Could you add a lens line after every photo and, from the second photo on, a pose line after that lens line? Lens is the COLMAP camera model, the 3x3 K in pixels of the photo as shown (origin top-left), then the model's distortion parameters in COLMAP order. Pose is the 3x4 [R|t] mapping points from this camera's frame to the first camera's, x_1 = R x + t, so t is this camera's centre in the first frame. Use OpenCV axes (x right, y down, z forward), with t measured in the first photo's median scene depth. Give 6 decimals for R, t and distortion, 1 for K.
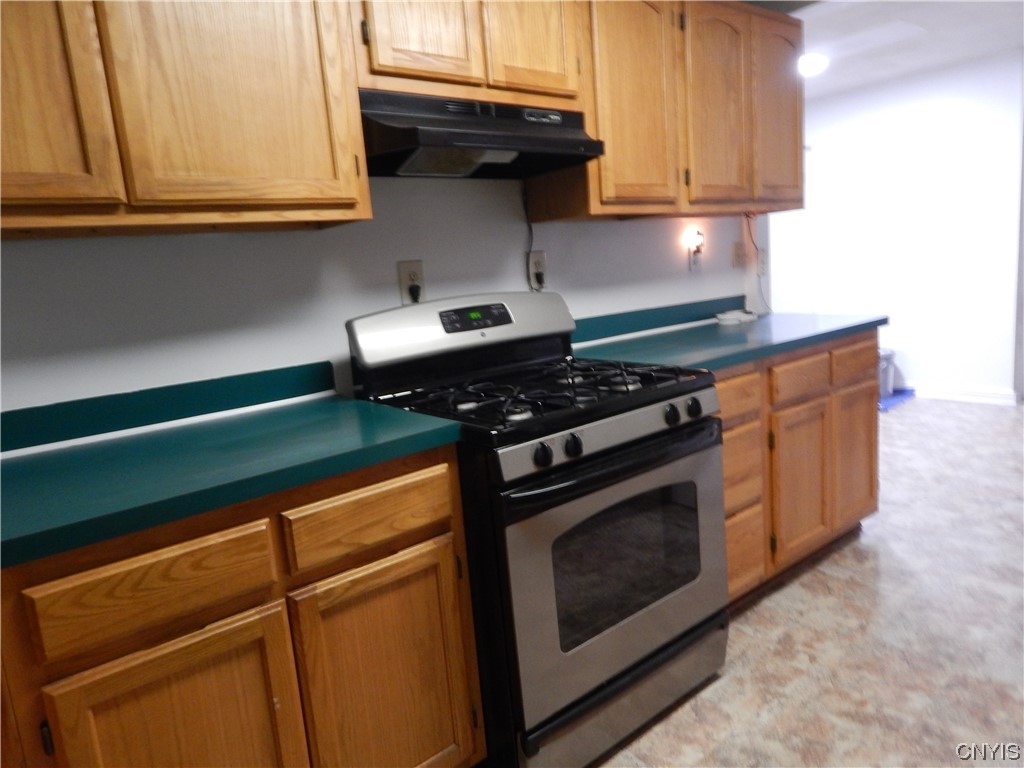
lens RADIAL K [[674.5, 0, 513.8], [0, 674.5, 386.8], [0, 0, 1]] dist [0.001210, -0.005310]
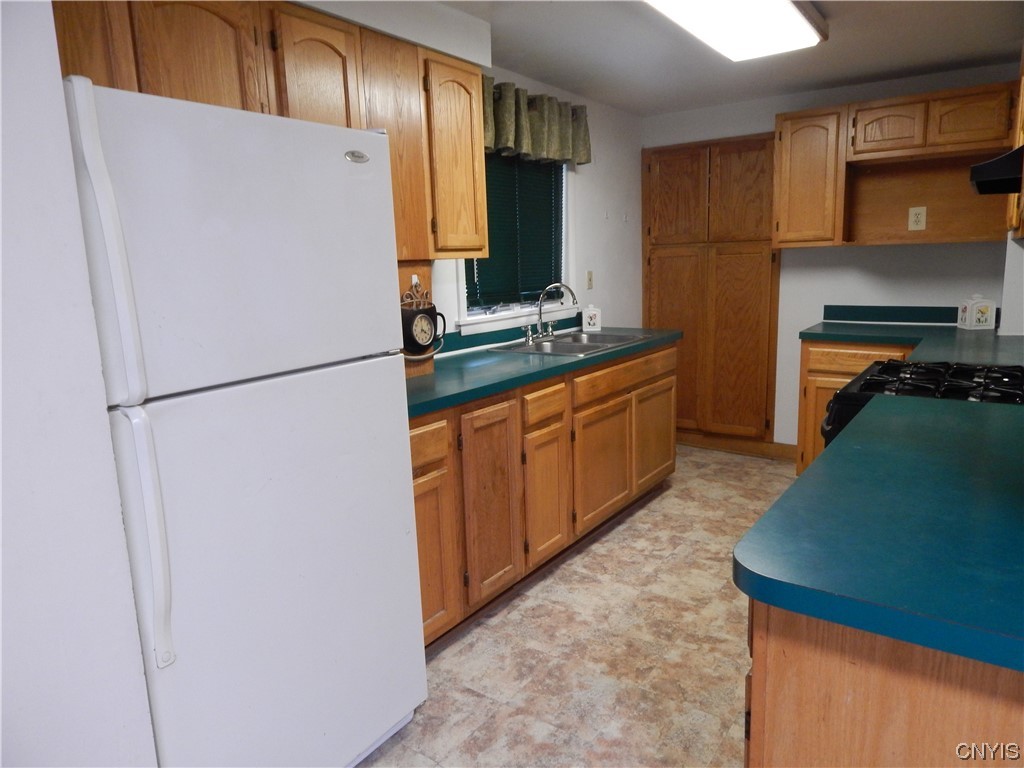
lens RADIAL K [[674.5, 0, 518.2], [0, 674.5, 383.5], [0, 0, 1]] dist [0.001210, -0.005310]
pose [[-0.954643, 0.155240, -0.254081, 1.074032], [0.055548, 0.931202, 0.360247, -0.466976], [0.292526, 0.329793, -0.897588, 1.804654]]
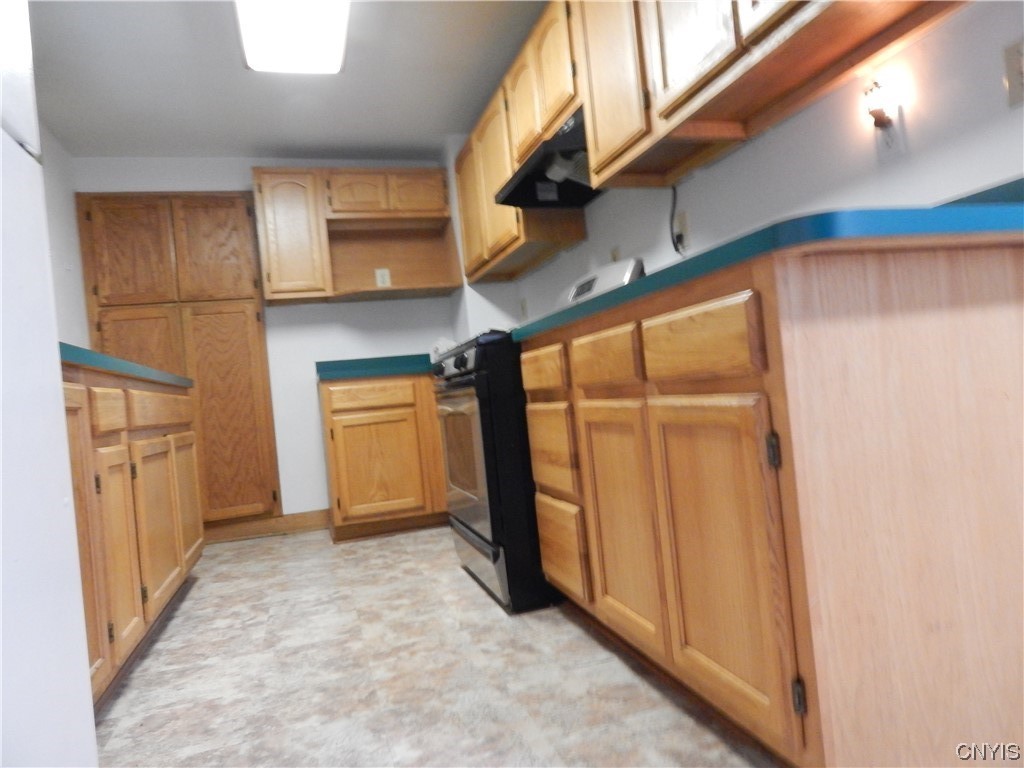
lens RADIAL K [[674.5, 0, 519.2], [0, 674.5, 382.1], [0, 0, 1]] dist [0.001210, -0.005310]
pose [[-0.355791, 0.106258, -0.928505, 1.345071], [-0.032733, 0.991489, 0.126008, -0.090506], [0.933992, 0.075225, -0.349285, 1.438562]]
